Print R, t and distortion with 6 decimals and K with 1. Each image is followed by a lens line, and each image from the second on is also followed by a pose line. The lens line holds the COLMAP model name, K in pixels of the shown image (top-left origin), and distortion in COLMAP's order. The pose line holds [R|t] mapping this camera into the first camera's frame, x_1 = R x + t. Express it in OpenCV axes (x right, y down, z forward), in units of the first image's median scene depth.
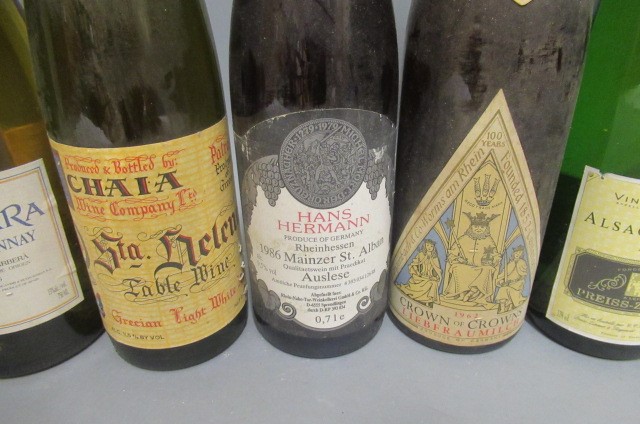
lens RADIAL K [[471.8, 0, 303.4], [0, 471.8, 213.2], [0, 0, 1]] dist [0.006506, -0.003587]
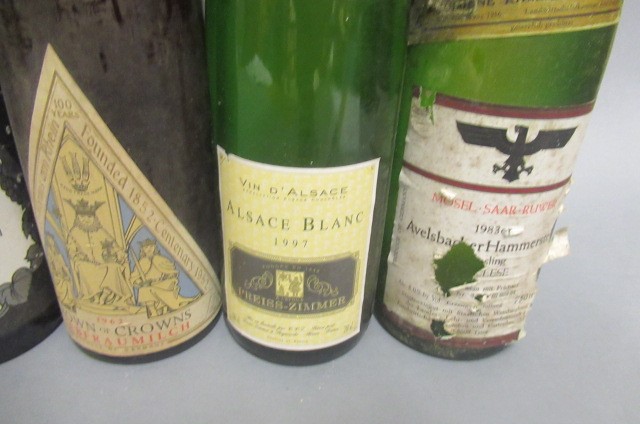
lens RADIAL K [[471.8, 0, 303.4], [0, 471.8, 213.2], [0, 0, 1]] dist [0.006506, -0.003587]
pose [[0.992948, 0.005217, 0.118432, 0.630273], [-0.007291, 0.999827, 0.017091, 0.005408], [-0.118323, -0.017834, 0.992815, 0.124641]]
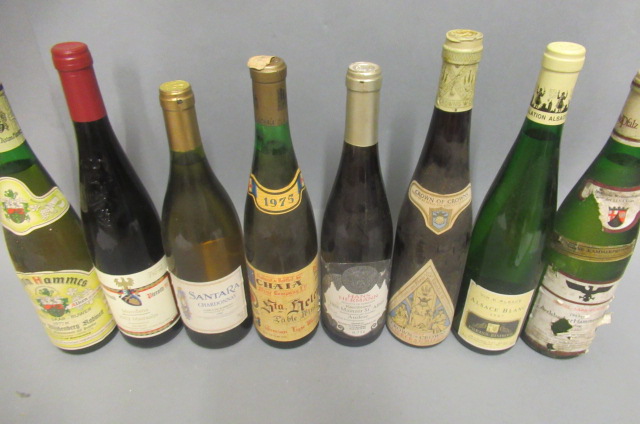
lens RADIAL K [[471.8, 0, 303.4], [0, 471.8, 213.2], [0, 0, 1]] dist [0.006506, -0.003587]
pose [[0.998286, 0.035831, -0.046264, -0.135671], [-0.028937, 0.989454, 0.141928, -0.711803], [0.050862, -0.140346, 0.988795, -1.280648]]
